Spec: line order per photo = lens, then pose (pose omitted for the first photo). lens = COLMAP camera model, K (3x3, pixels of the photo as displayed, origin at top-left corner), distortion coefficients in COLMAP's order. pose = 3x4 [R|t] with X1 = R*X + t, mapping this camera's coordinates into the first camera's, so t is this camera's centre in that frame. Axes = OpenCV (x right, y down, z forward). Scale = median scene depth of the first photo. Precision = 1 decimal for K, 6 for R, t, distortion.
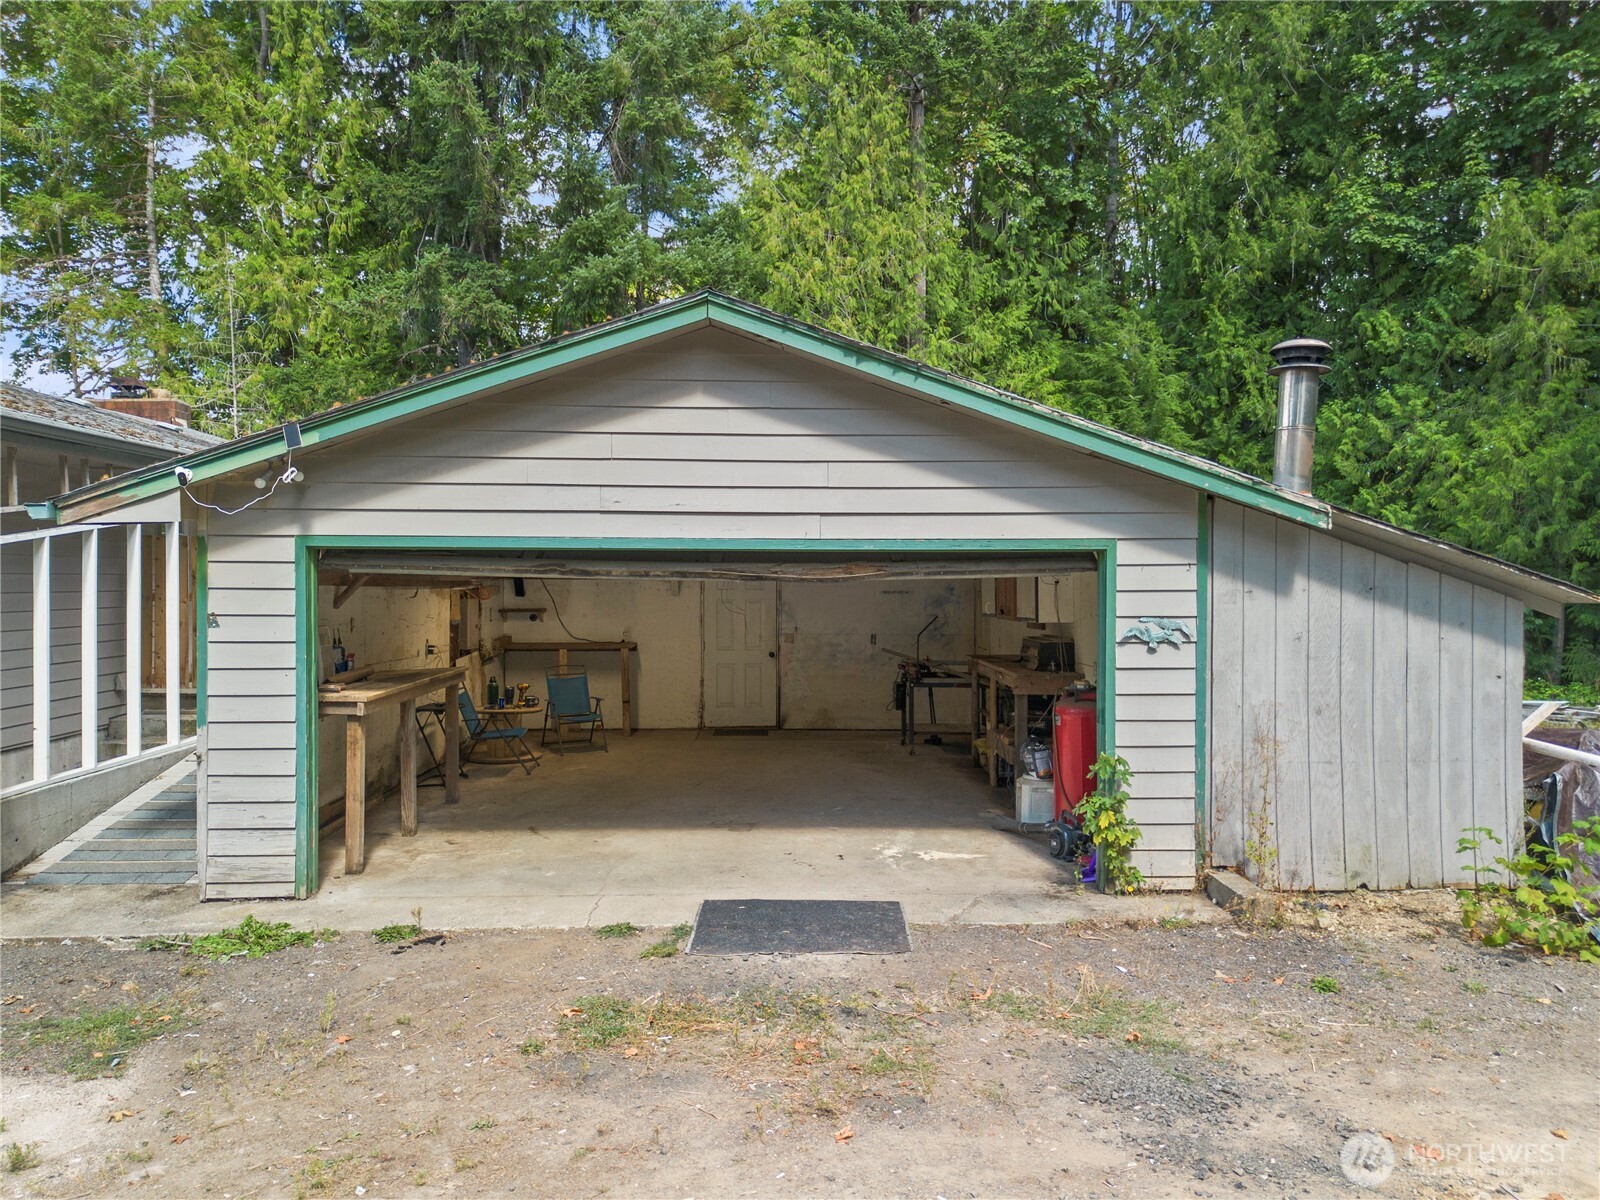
lens RADIAL K [[1116.7, 0, 797.5], [0, 1116.7, 593.2], [0, 0, 1]] dist [0.009573, 0.002195]
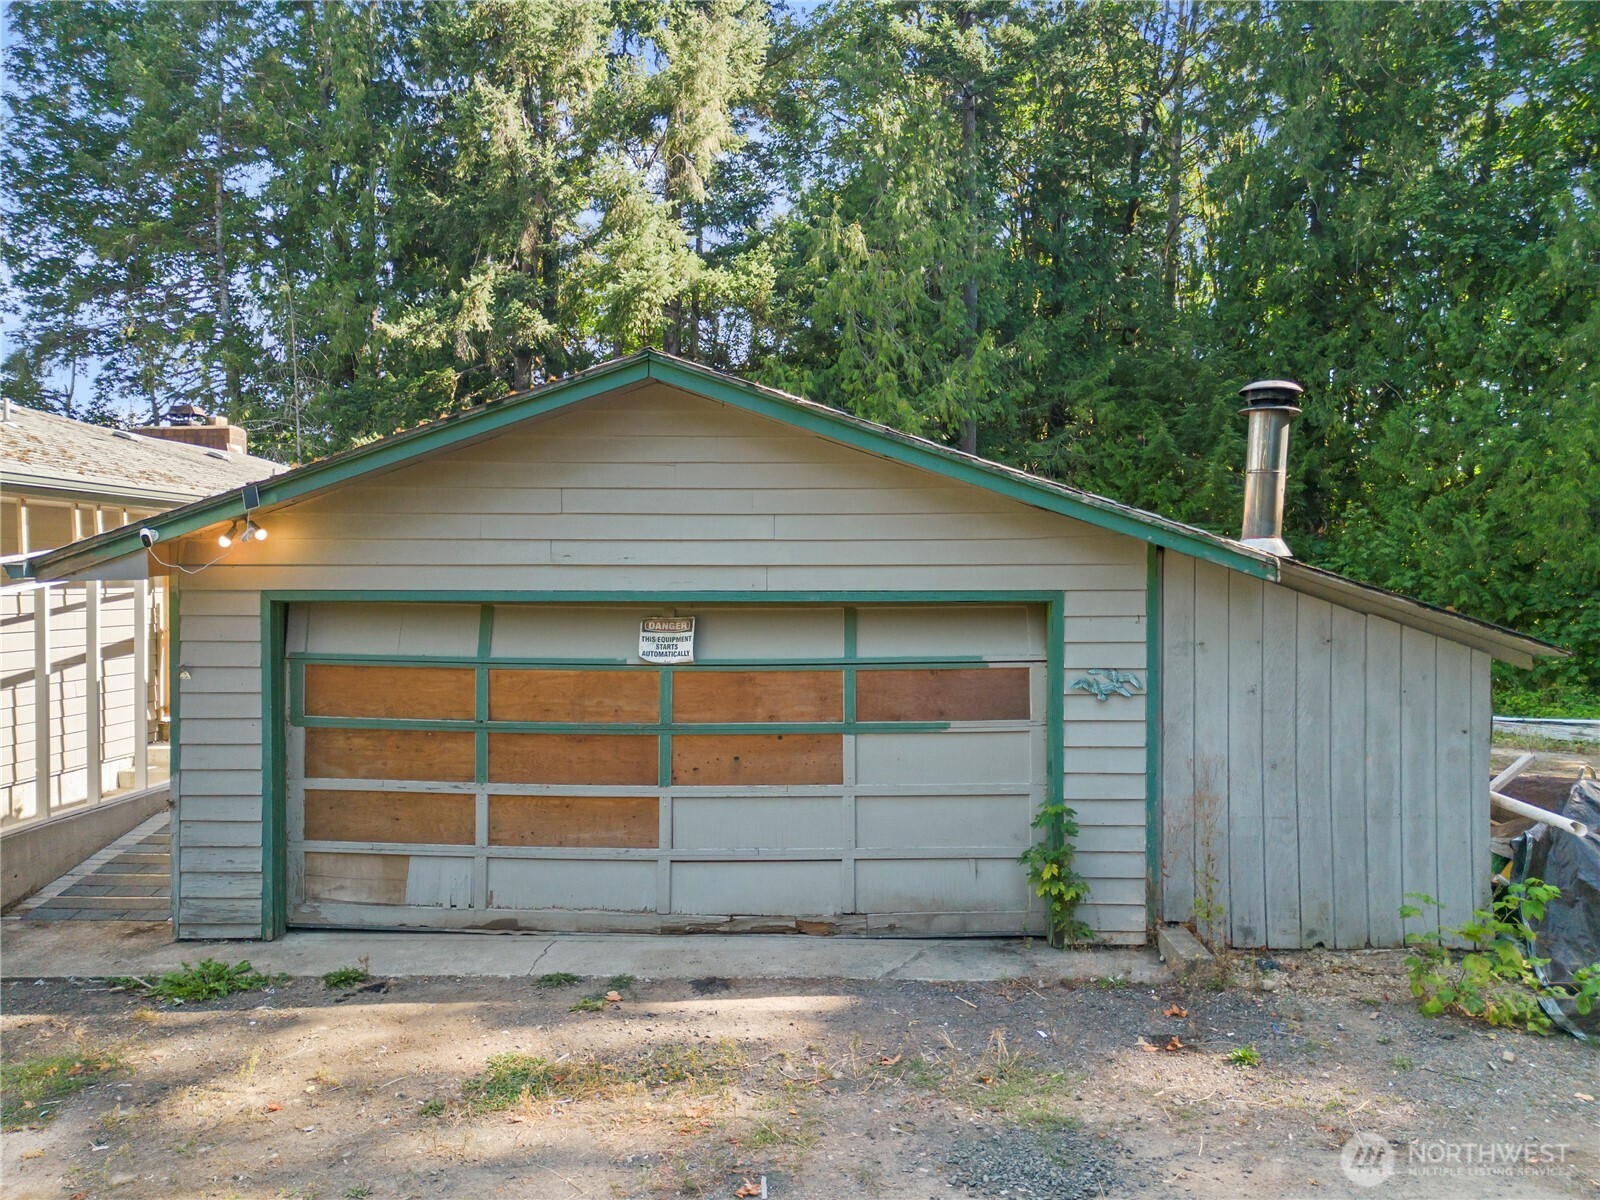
lens RADIAL K [[1113.2, 0, 806.2], [0, 1113.2, 600.3], [0, 0, 1]] dist [0.016557, -0.000583]
pose [[0.997974, -0.002247, -0.063585, 0.119596], [0.002637, 0.999978, 0.006050, -0.046172], [0.063570, -0.006206, 0.997958, -0.001093]]
